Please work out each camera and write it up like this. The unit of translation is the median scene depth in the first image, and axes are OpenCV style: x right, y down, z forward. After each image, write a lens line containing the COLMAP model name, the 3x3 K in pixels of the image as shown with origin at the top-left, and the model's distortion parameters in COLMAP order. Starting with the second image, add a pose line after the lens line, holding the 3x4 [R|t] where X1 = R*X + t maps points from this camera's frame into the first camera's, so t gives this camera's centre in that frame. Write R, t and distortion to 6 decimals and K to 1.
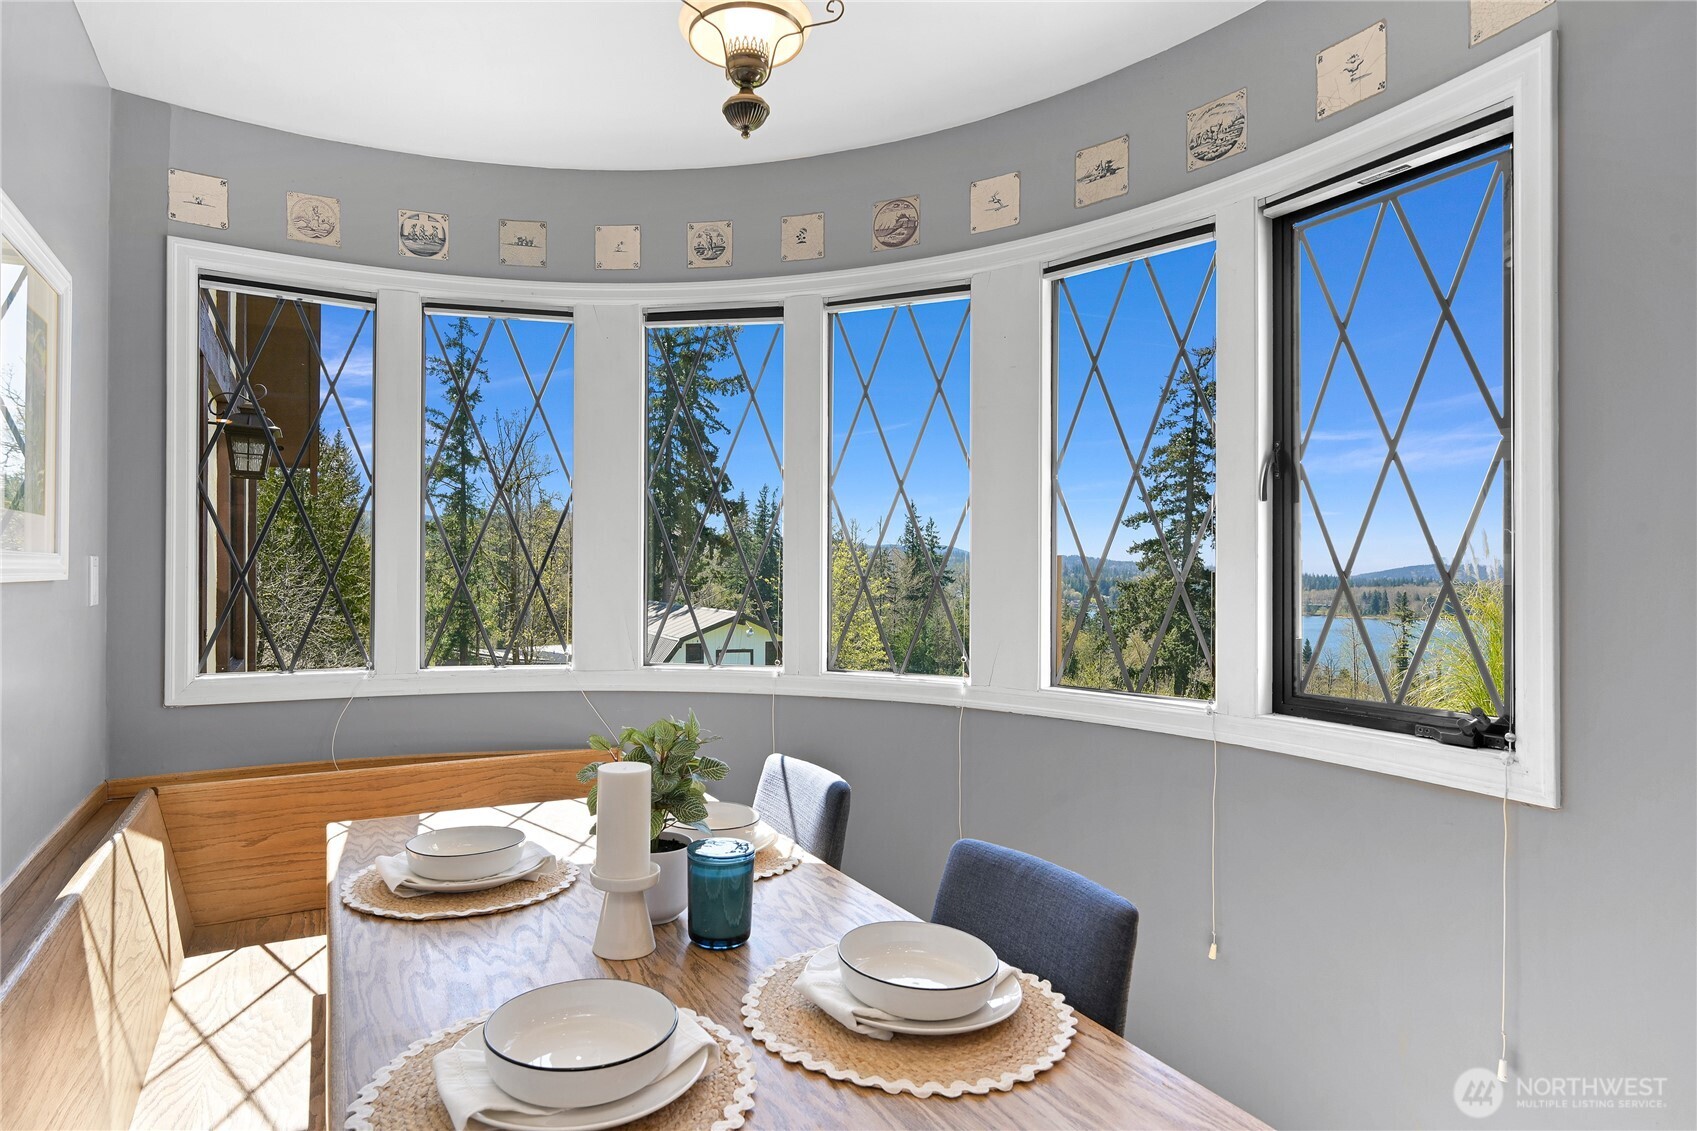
lens RADIAL K [[955.0, 0, 848.5], [0, 955.0, 565.5], [0, 0, 1]] dist [-0.000802, -0.000186]
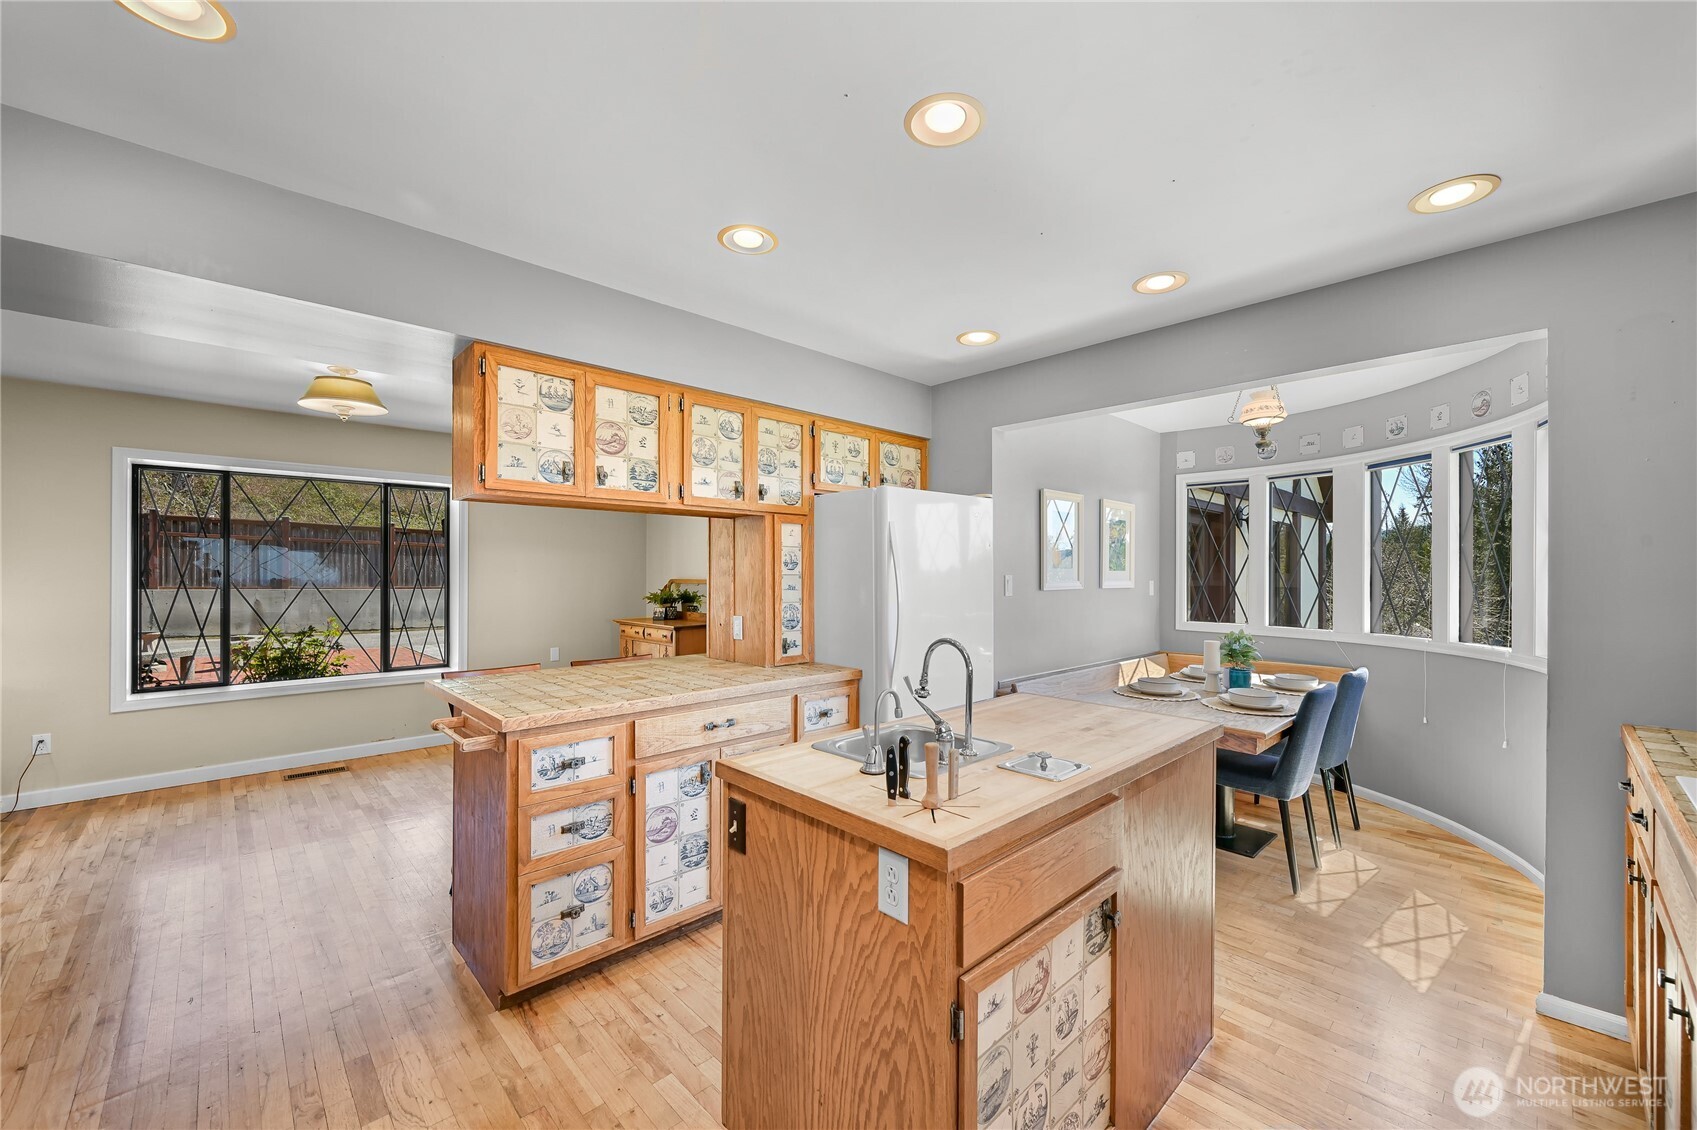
lens RADIAL K [[670.7, 0, 852.9], [0, 670.7, 566.5], [0, 0, 1]] dist [0.001809, 0.000187]
pose [[0.292962, -0.013797, -0.956024, 0.985339], [-0.005872, 0.999851, -0.016229, -0.011658], [0.956106, 0.010368, 0.292838, -0.585743]]
